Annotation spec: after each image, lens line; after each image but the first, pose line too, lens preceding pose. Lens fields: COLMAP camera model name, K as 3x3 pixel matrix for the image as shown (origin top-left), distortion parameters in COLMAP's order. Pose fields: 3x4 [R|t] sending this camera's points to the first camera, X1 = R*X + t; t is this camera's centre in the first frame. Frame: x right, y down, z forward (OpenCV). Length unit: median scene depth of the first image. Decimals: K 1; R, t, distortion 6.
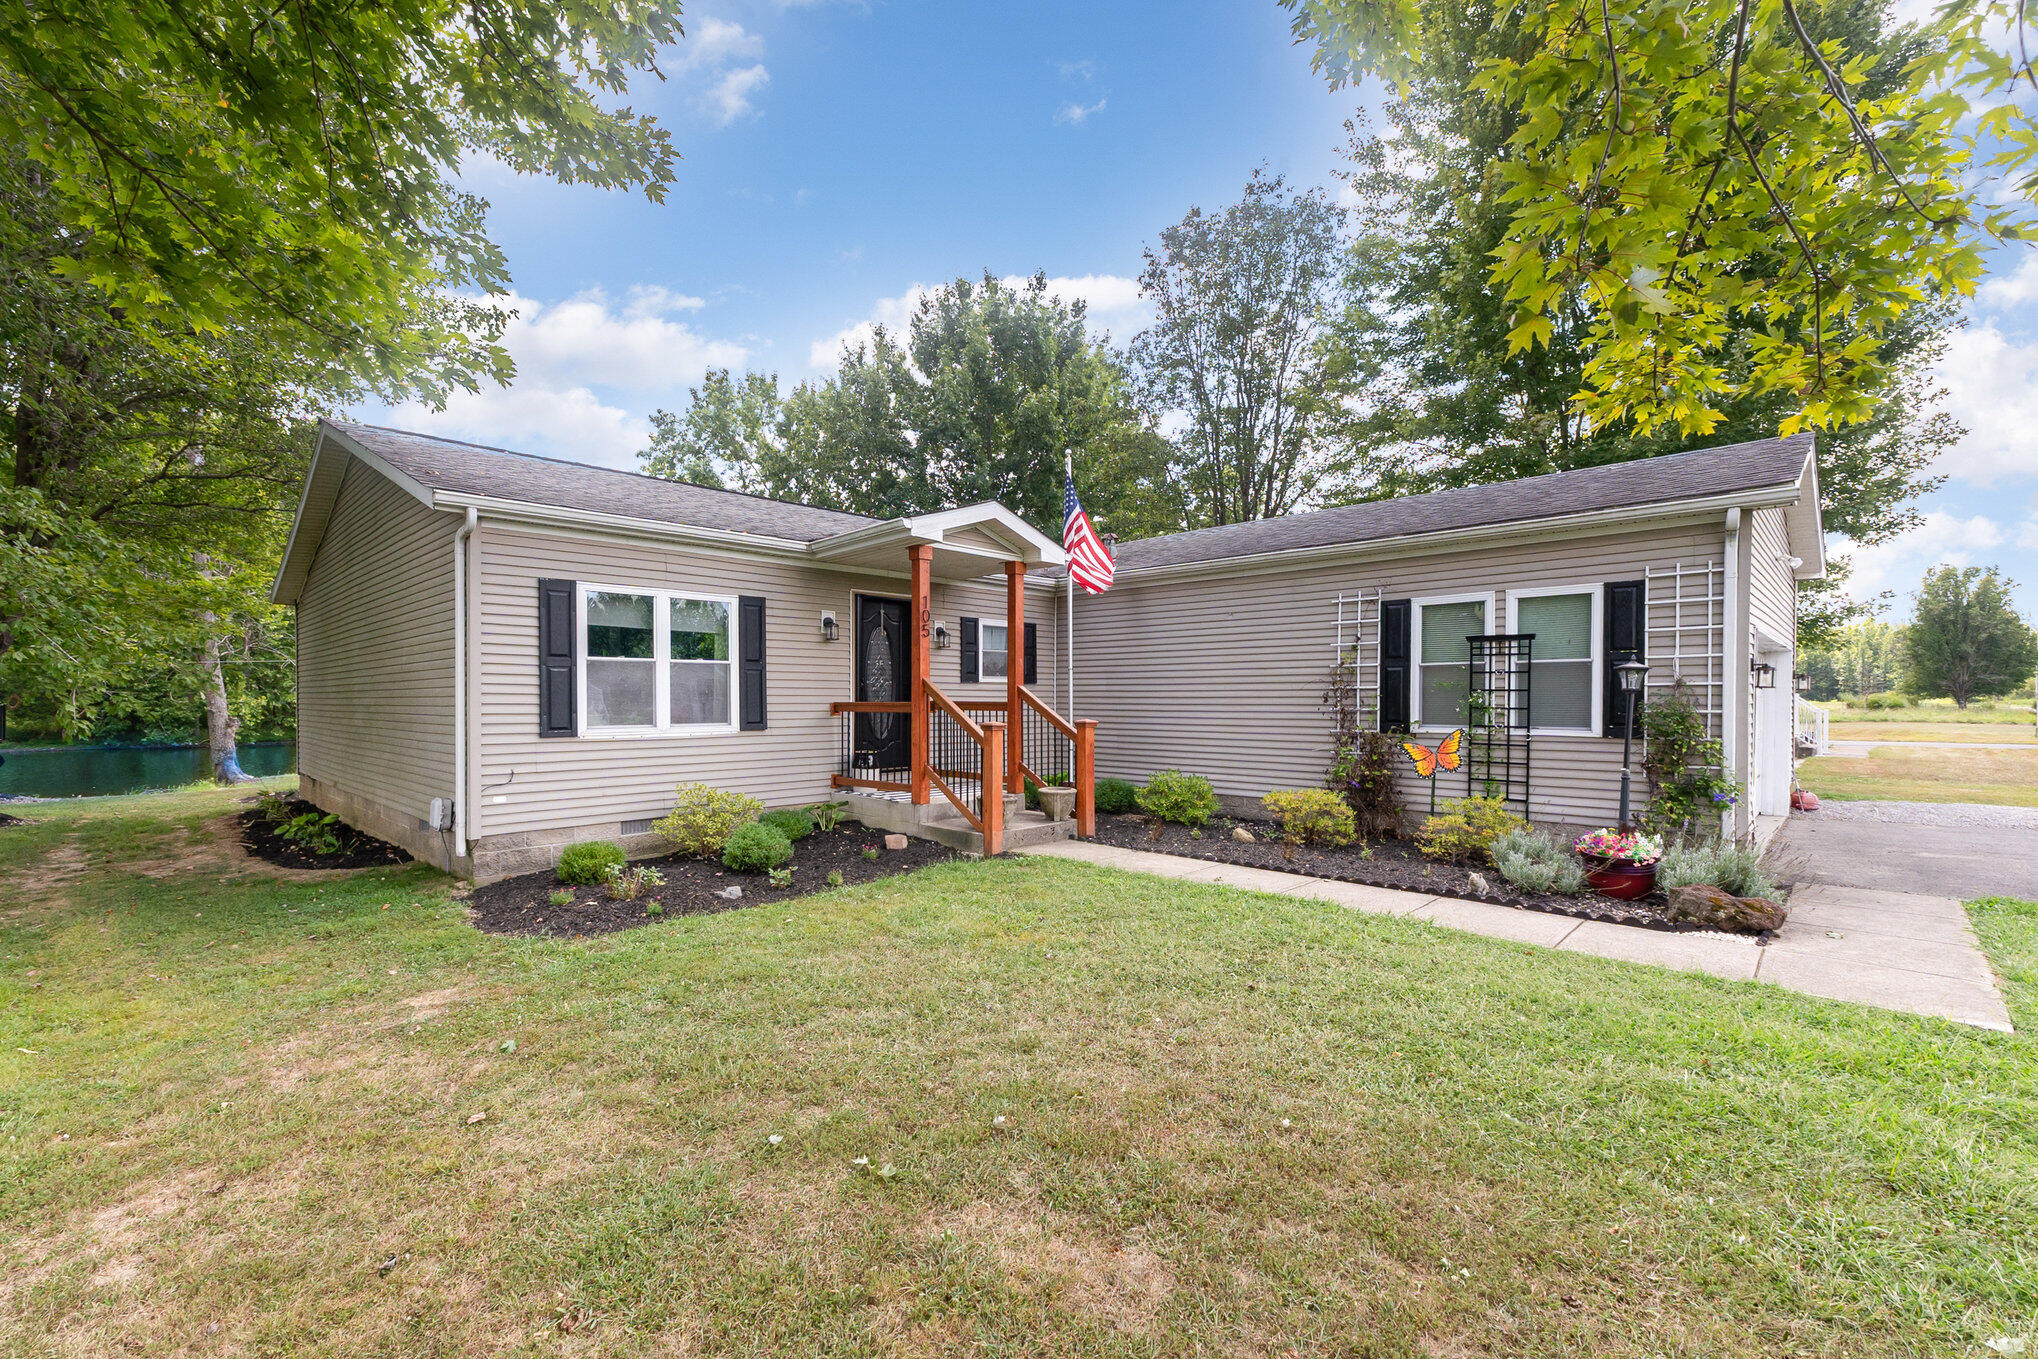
lens RADIAL K [[875.8, 0, 1022.7], [0, 875.8, 691.6], [0, 0, 1]] dist [0.002324, 0.000060]
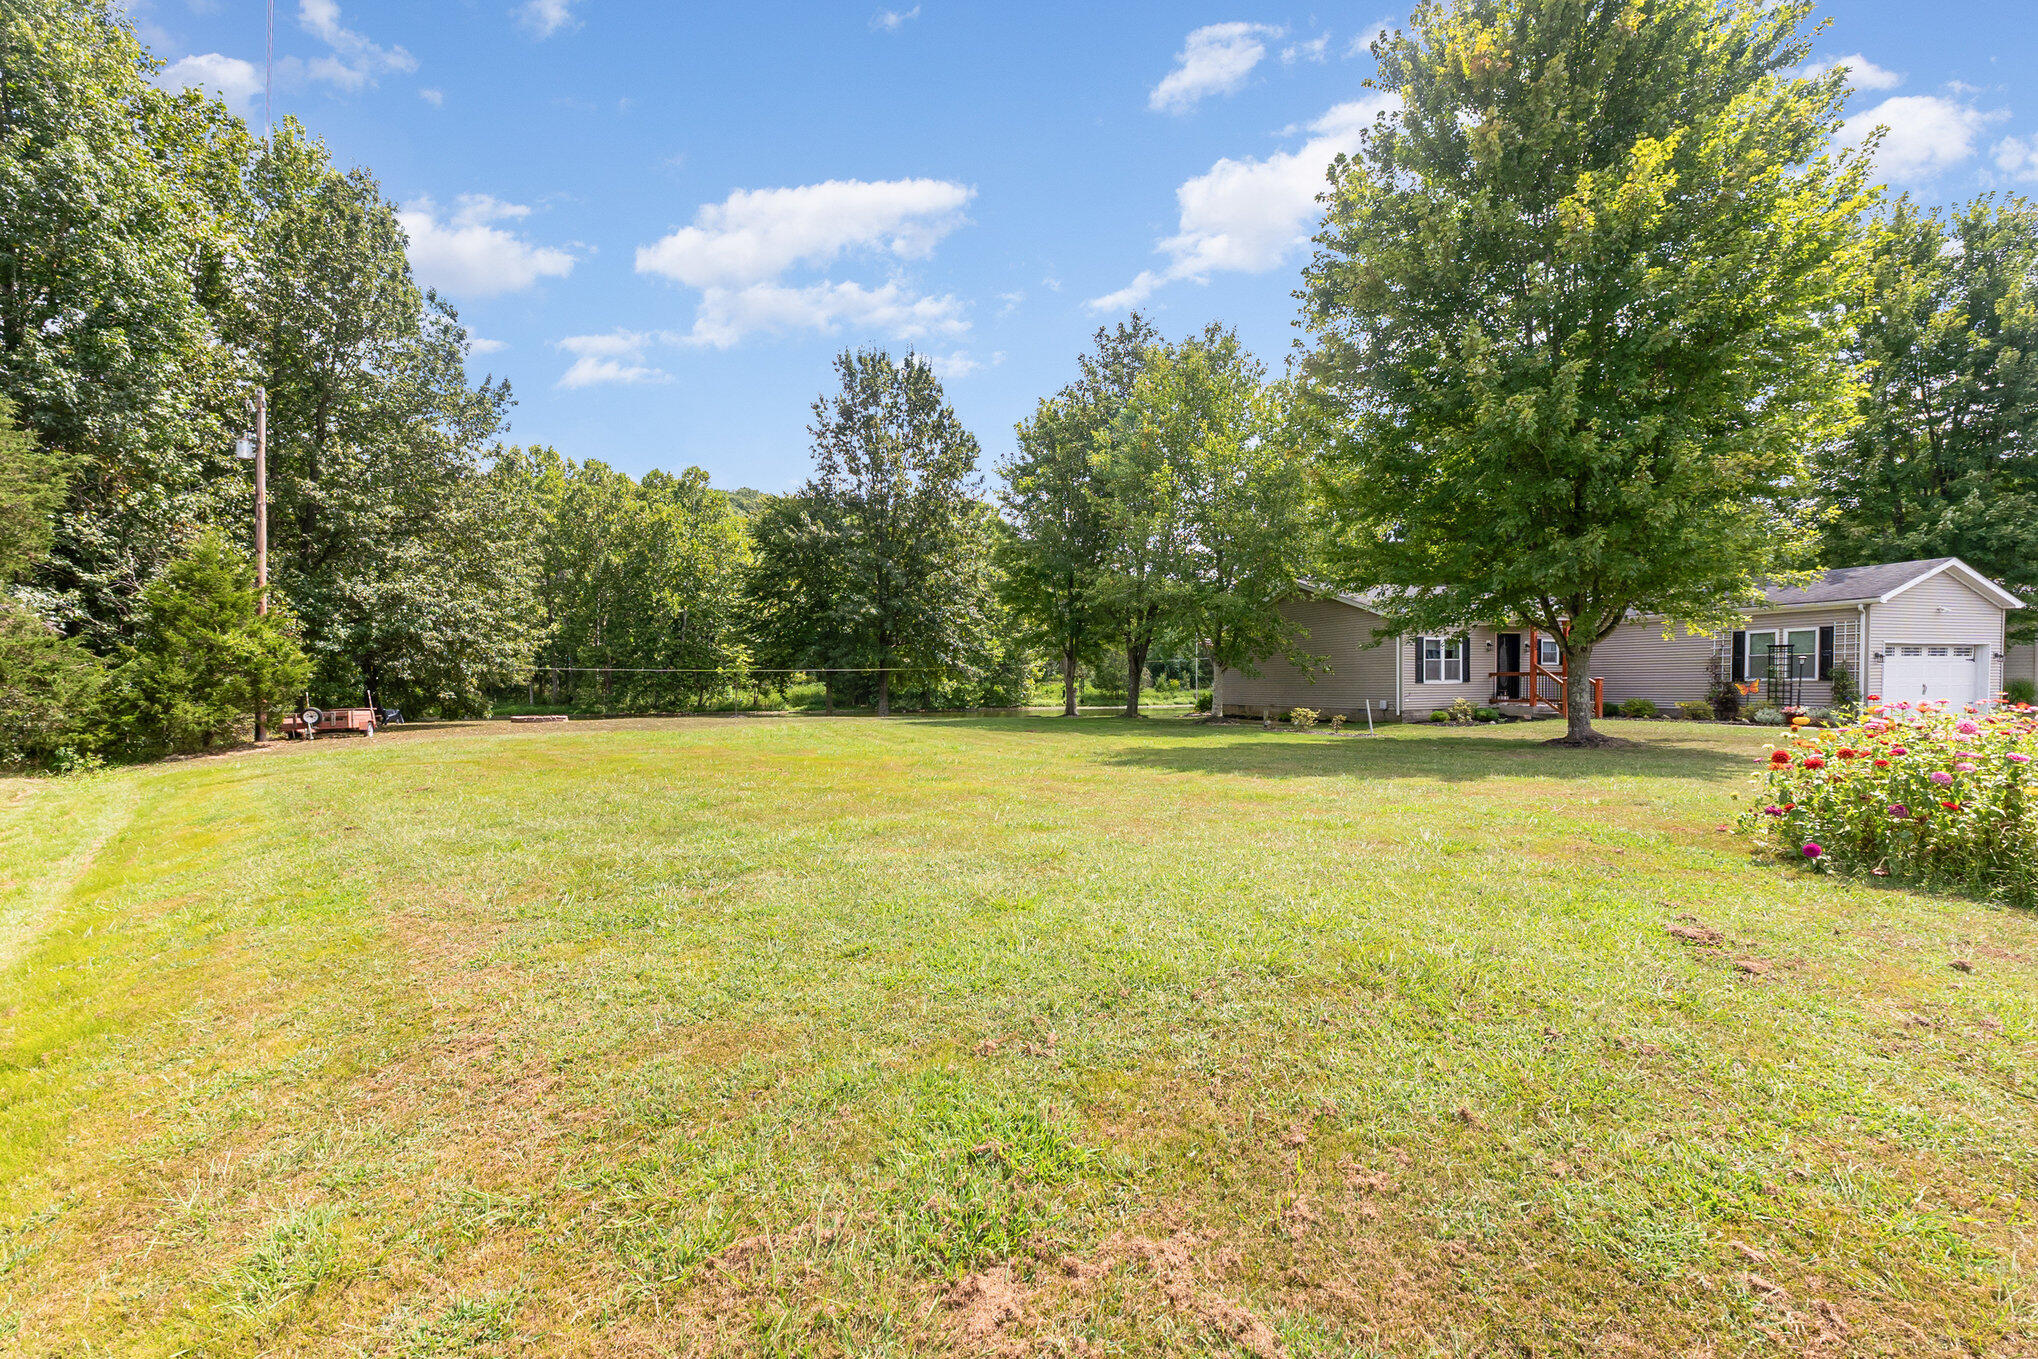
lens RADIAL K [[875.8, 0, 1010.7], [0, 875.8, 680.4], [0, 0, 1]] dist [0.002324, 0.000060]
pose [[0.924174, -0.008230, -0.381882, -0.641693], [0.008274, 0.999965, -0.001528, 0.031594], [0.381881, -0.001748, 0.924210, -2.464835]]
